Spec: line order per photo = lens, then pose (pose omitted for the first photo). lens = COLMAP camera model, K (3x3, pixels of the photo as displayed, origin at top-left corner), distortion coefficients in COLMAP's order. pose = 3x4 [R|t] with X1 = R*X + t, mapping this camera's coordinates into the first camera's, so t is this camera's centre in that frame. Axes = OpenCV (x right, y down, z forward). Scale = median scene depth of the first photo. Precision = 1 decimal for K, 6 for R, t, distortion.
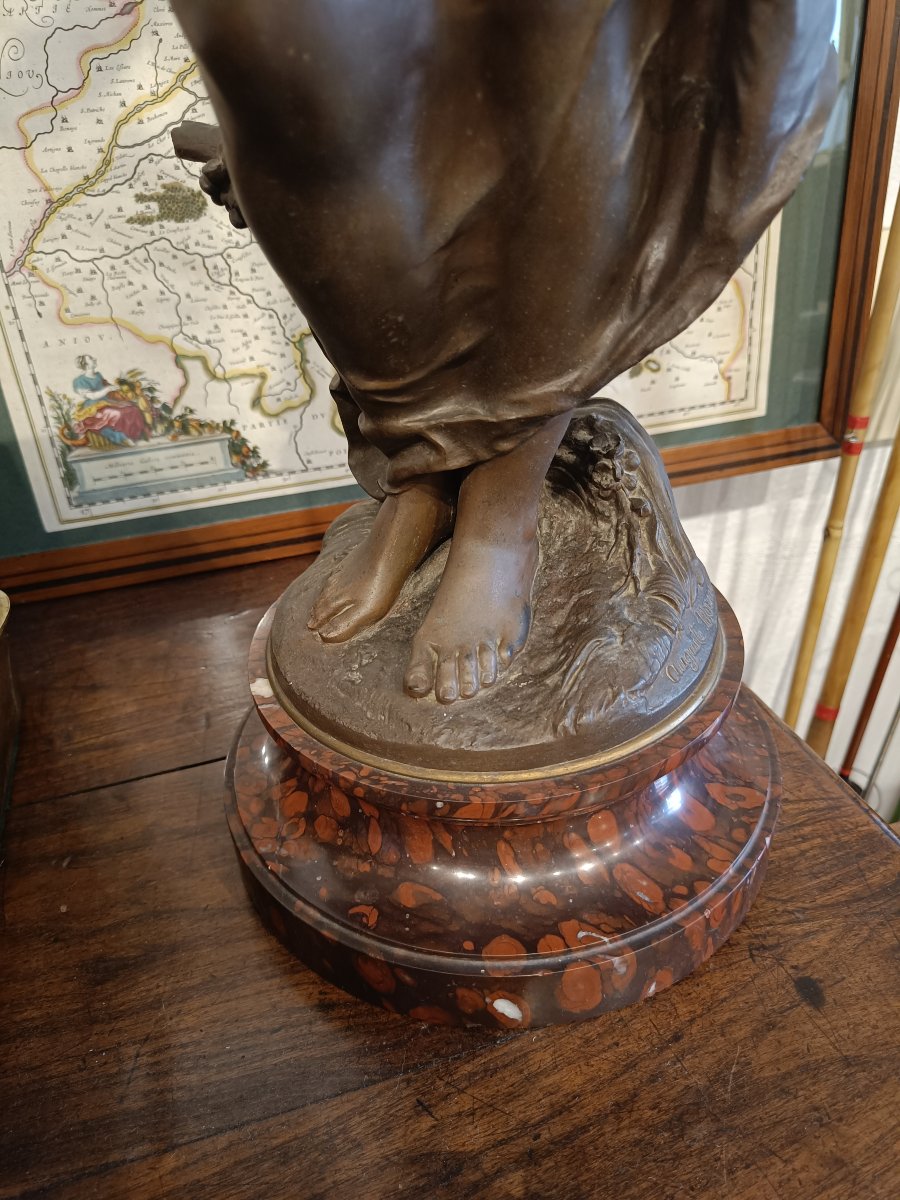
lens RADIAL K [[865.4, 0, 442.5], [0, 865.4, 609.6], [0, 0, 1]] dist [-0.010357, -0.003076]
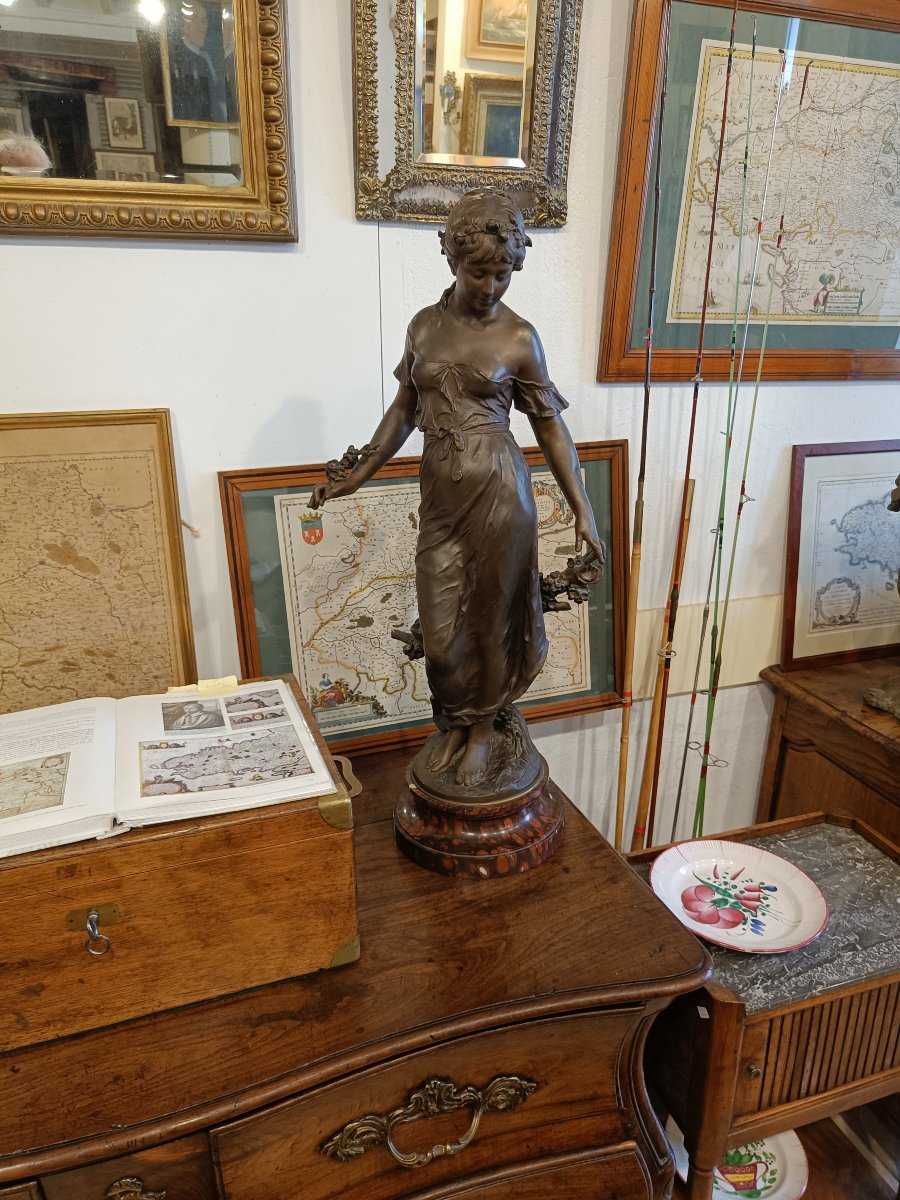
lens RADIAL K [[855.0, 0, 454.0], [0, 855.0, 601.5], [0, 0, 1]] dist [0.004310, -0.013353]
pose [[0.998910, 0.012392, 0.045010, -0.206179], [-0.001250, 0.970885, -0.239544, 0.193563], [-0.046668, 0.239226, 0.969842, -2.551519]]
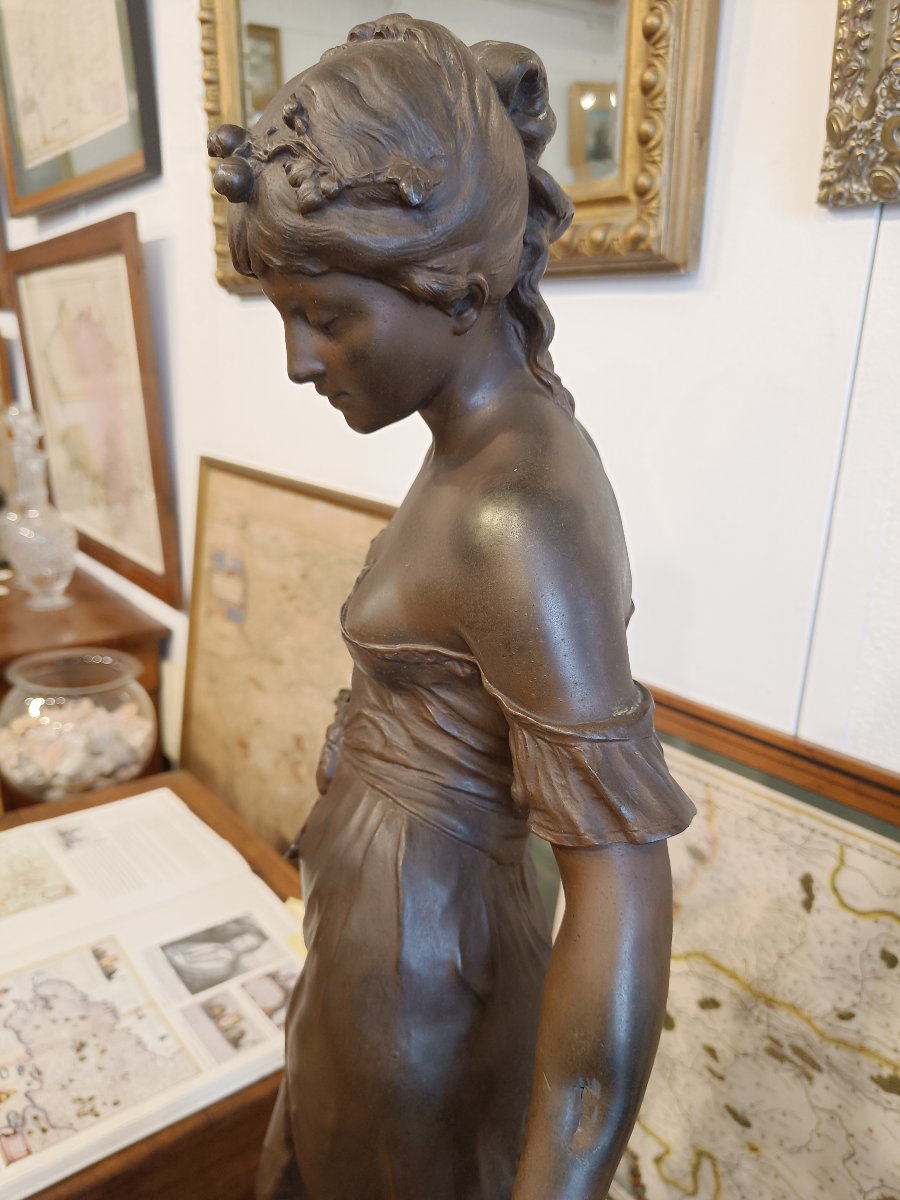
lens RADIAL K [[865.4, 0, 451.4], [0, 865.4, 605.9], [0, 0, 1]] dist [-0.010357, -0.003076]
pose [[0.373664, 0.298717, -0.878148, 0.885574], [-0.544258, 0.837229, 0.053209, -1.353777], [0.751105, 0.458057, 0.475421, -0.327432]]
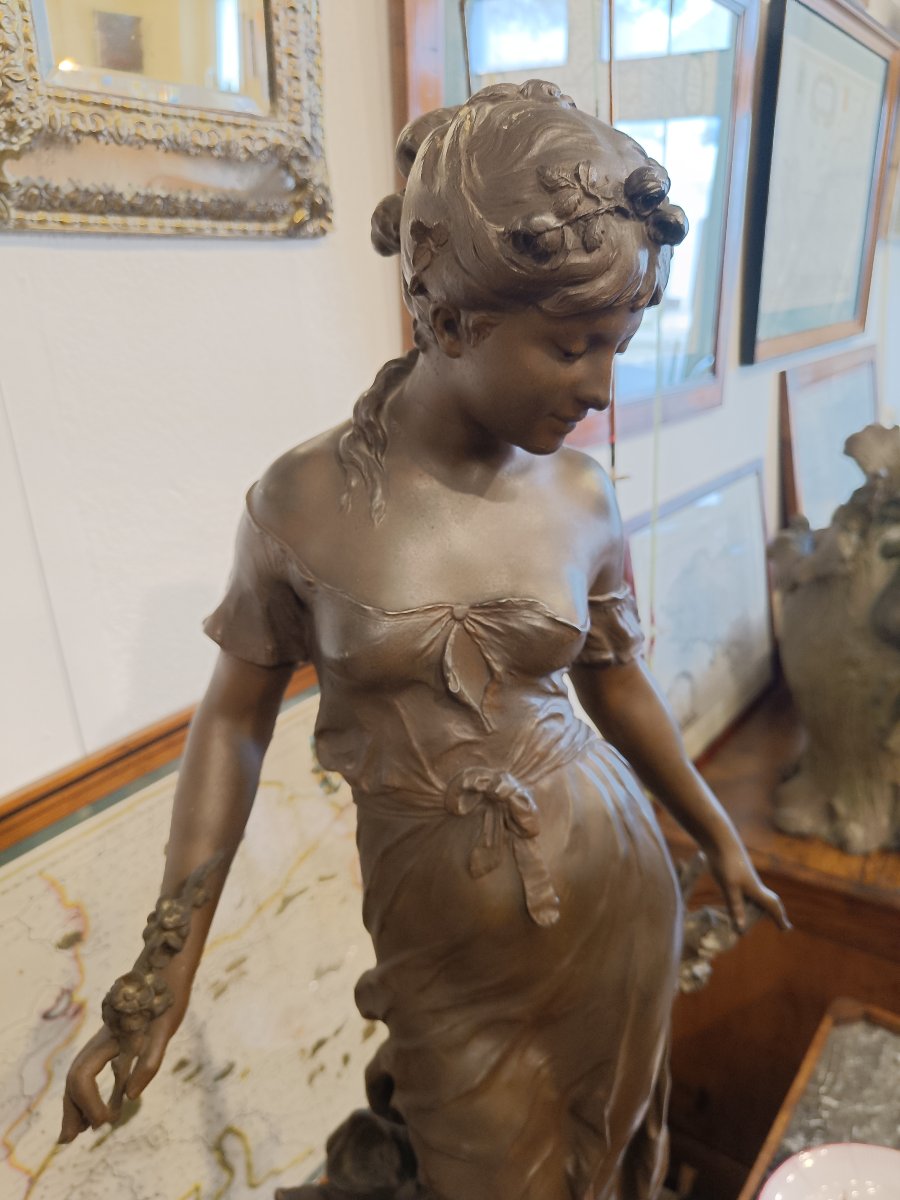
lens RADIAL K [[865.4, 0, 441.8], [0, 865.4, 592.3], [0, 0, 1]] dist [-0.010357, -0.003076]
pose [[0.818357, -0.212998, 0.533783, -0.641053], [0.360540, 0.913557, -0.188212, -1.123635], [-0.447553, 0.346474, 0.824410, -0.744581]]
